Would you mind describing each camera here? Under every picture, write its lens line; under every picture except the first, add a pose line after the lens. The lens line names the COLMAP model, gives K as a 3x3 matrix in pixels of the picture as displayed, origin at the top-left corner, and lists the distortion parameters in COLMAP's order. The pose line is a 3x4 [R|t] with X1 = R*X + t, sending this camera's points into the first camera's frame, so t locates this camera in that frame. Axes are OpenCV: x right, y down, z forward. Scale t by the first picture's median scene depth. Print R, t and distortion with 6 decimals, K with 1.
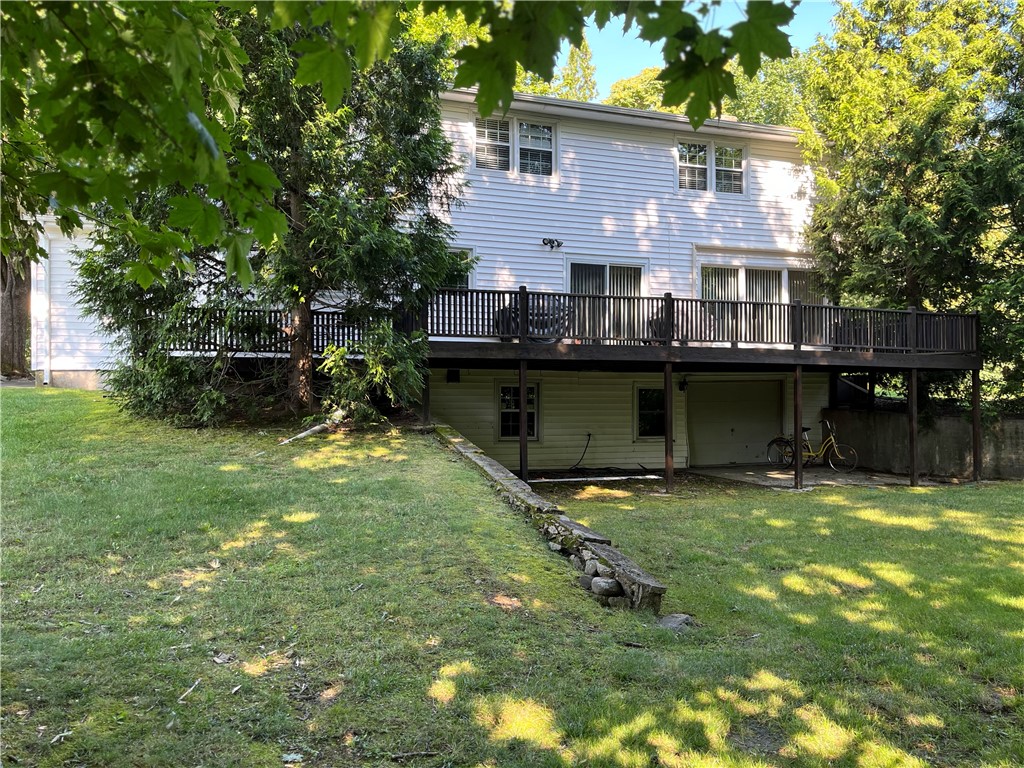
lens RADIAL K [[774.3, 0, 512.2], [0, 774.3, 384.6], [0, 0, 1]] dist [0.054423, -0.054567]
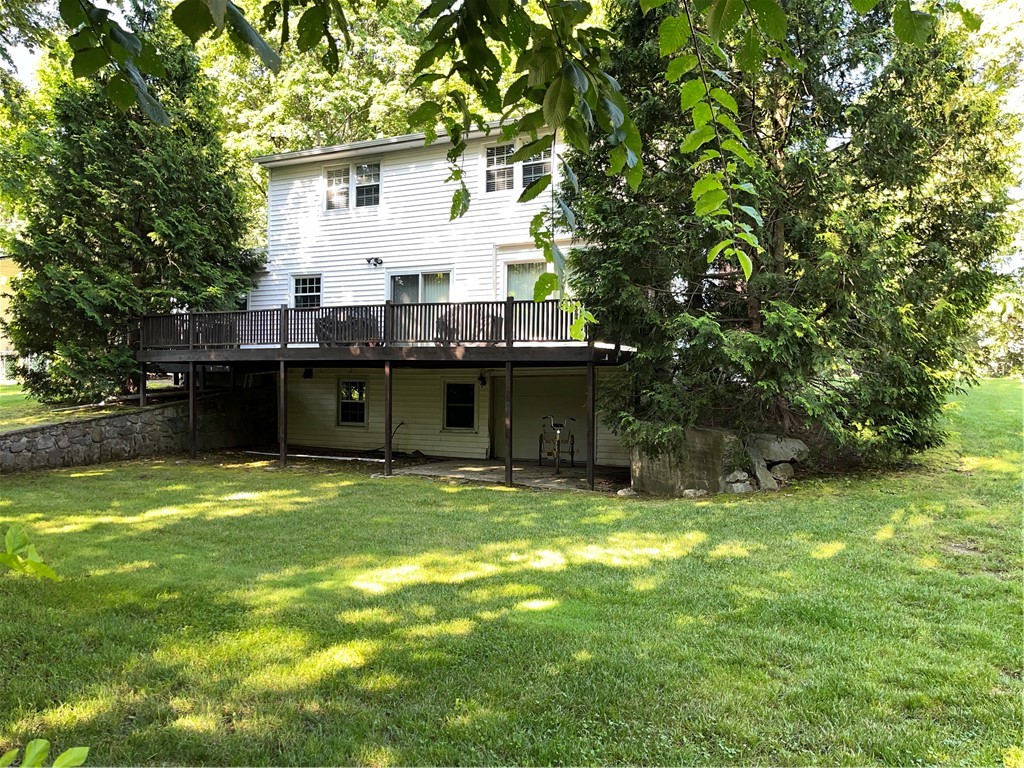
lens RADIAL K [[774.3, 0, 512.2], [0, 774.3, 385.1], [0, 0, 1]] dist [0.054423, -0.054567]
pose [[0.709939, 0.000209, -0.704263, 1.038953], [0.001627, 0.999997, 0.001938, 0.005683], [0.704261, -0.002522, 0.709937, 0.299198]]
